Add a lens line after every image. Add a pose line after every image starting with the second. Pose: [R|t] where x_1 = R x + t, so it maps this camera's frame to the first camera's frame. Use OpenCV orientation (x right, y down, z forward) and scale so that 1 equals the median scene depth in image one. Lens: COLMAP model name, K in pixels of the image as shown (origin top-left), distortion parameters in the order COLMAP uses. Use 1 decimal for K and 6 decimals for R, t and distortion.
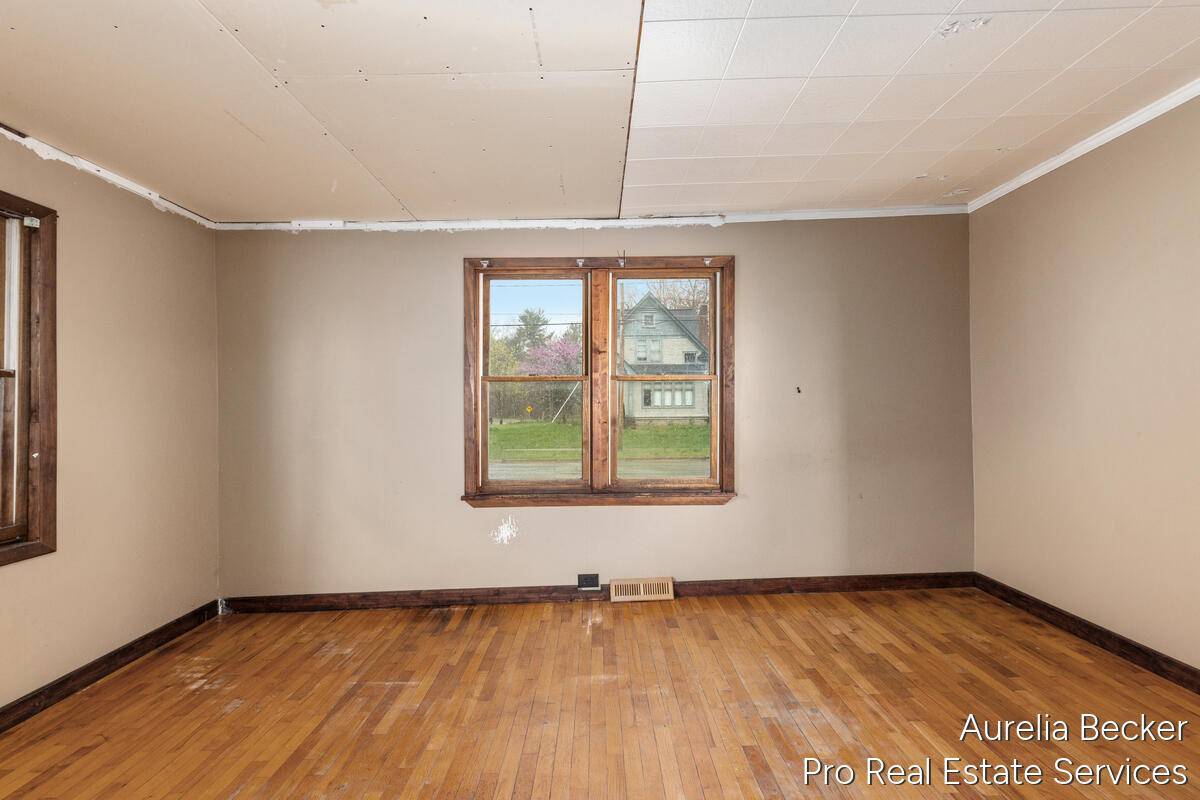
lens RADIAL K [[549.3, 0, 600.0], [0, 549.3, 400.0], [0, 0, 1]] dist [0.004985, -0.000104]
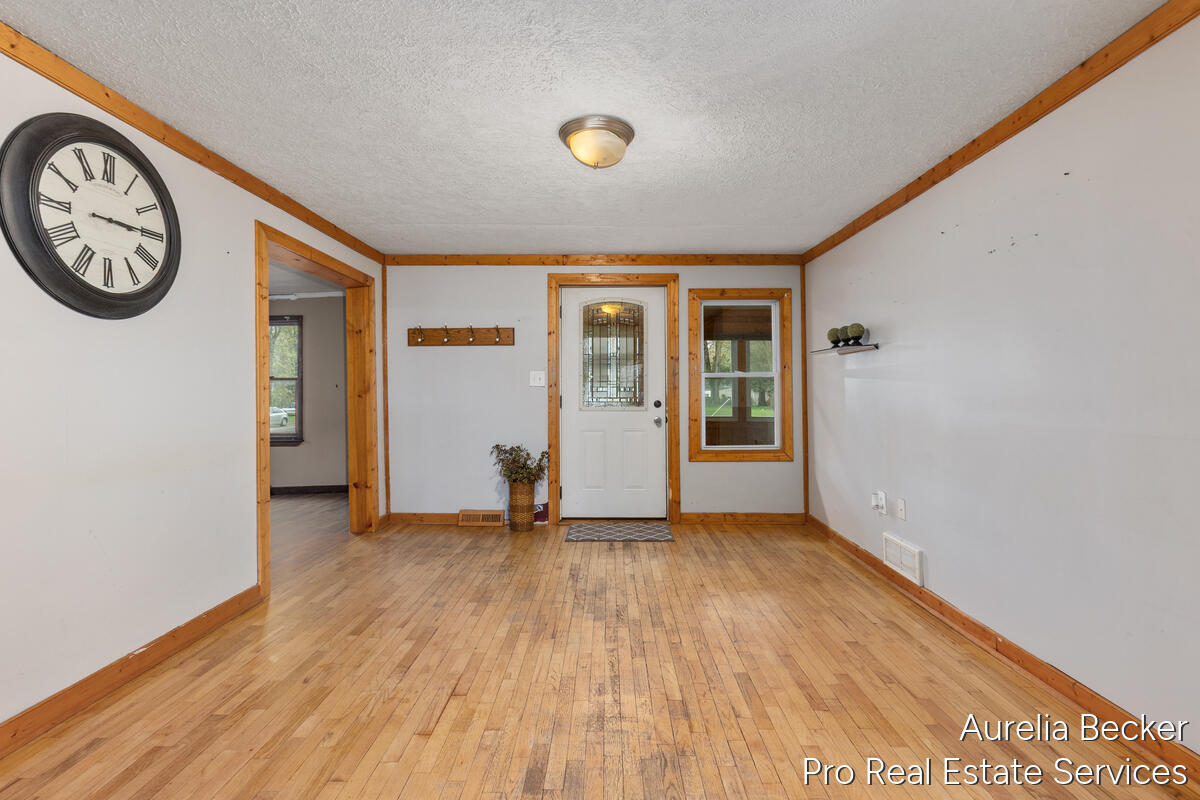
lens RADIAL K [[554.1, 0, 604.4], [0, 554.1, 364.0], [0, 0, 1]] dist [0.000936, 0.000113]
pose [[0.999772, 0.006626, -0.020310, 1.345803], [-0.007515, 0.999002, -0.044029, -0.017819], [0.019998, 0.044171, 0.998824, -0.916675]]
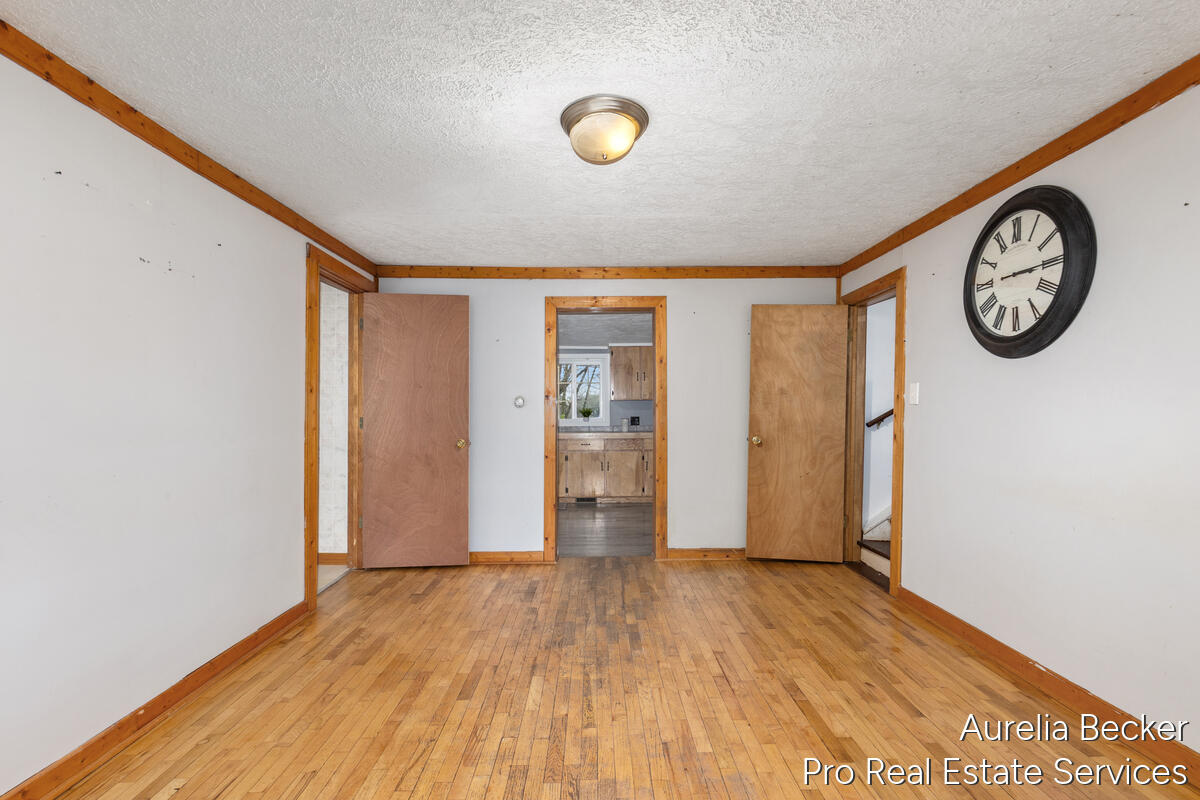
lens RADIAL K [[552.7, 0, 608.1], [0, 552.7, 403.1], [0, 0, 1]] dist [0.000279, 0.000053]
pose [[-0.999852, 0.012573, -0.011737, 1.324516], [0.012838, 0.999659, -0.022726, -0.022694], [0.011447, -0.022874, -0.999673, 0.468717]]
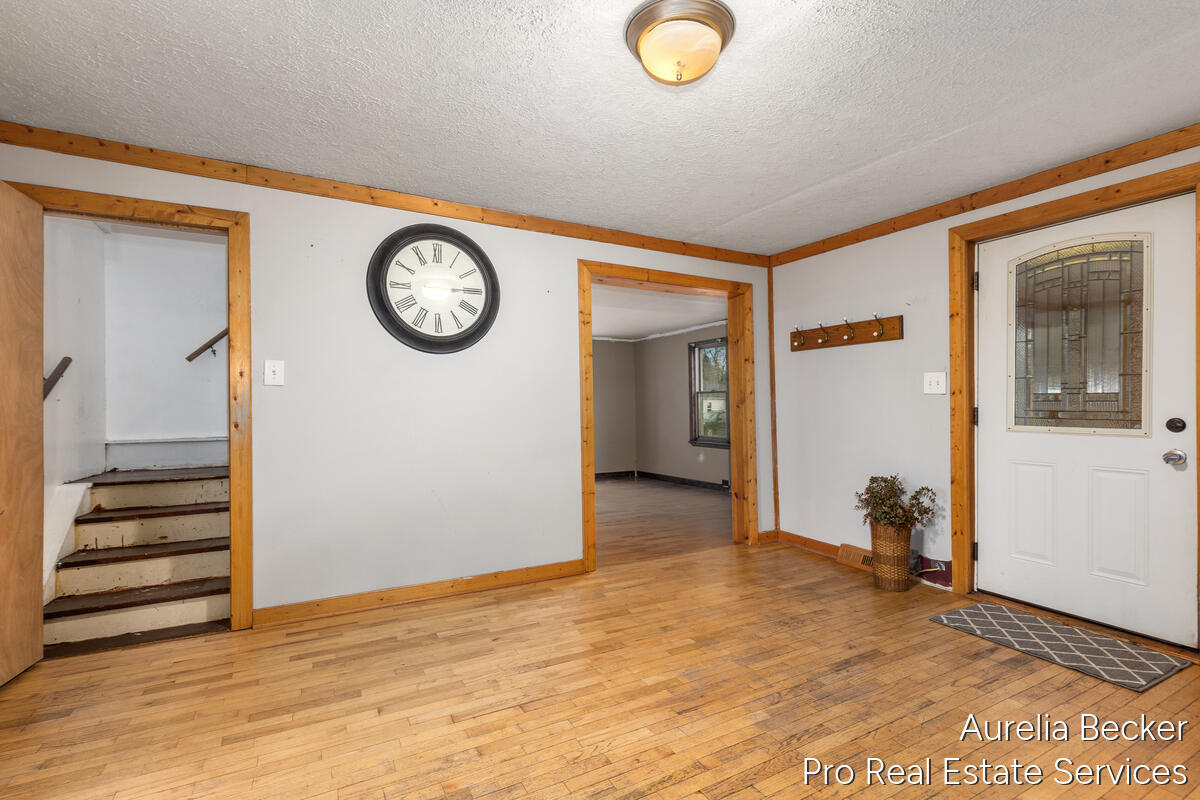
lens RADIAL K [[552.7, 0, 608.1], [0, 552.7, 403.1], [0, 0, 1]] dist [0.000279, 0.000053]
pose [[0.474104, 0.007249, -0.880439, 1.754933], [0.001940, 0.999955, 0.009278, -0.015997], [0.880467, -0.006107, 0.474069, -0.484447]]
